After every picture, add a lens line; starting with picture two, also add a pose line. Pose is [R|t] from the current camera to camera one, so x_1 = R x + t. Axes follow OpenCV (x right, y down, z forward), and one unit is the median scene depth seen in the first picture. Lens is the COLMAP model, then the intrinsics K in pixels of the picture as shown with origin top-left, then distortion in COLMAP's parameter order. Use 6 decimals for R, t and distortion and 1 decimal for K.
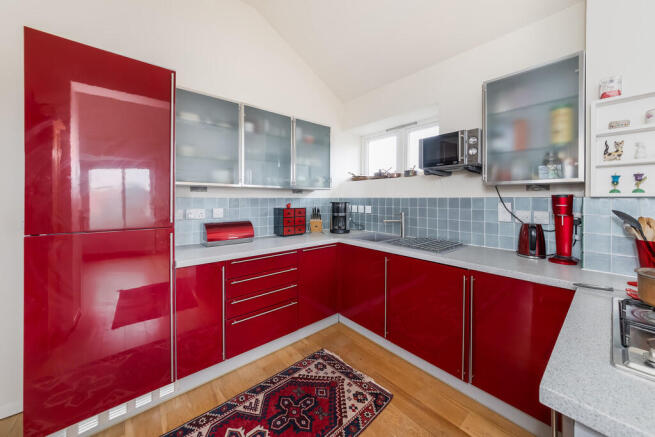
lens RADIAL K [[240.4, 0, 331.6], [0, 240.4, 198.4], [0, 0, 1]] dist [-0.003582, 0.001730]
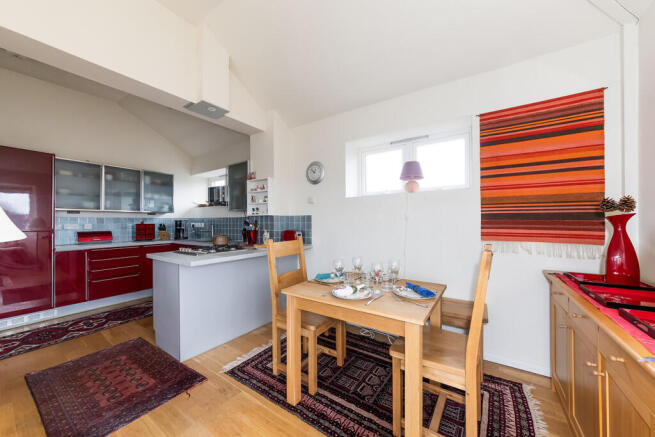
lens RADIAL K [[240.4, 0, 323.4], [0, 240.4, 218.6], [0, 0, 1]] dist [-0.003582, 0.001730]
pose [[0.967137, -0.001729, 0.254249, 0.702427], [0.005140, 0.999905, -0.012753, 0.036077], [-0.254203, 0.013641, 0.967055, -1.054340]]
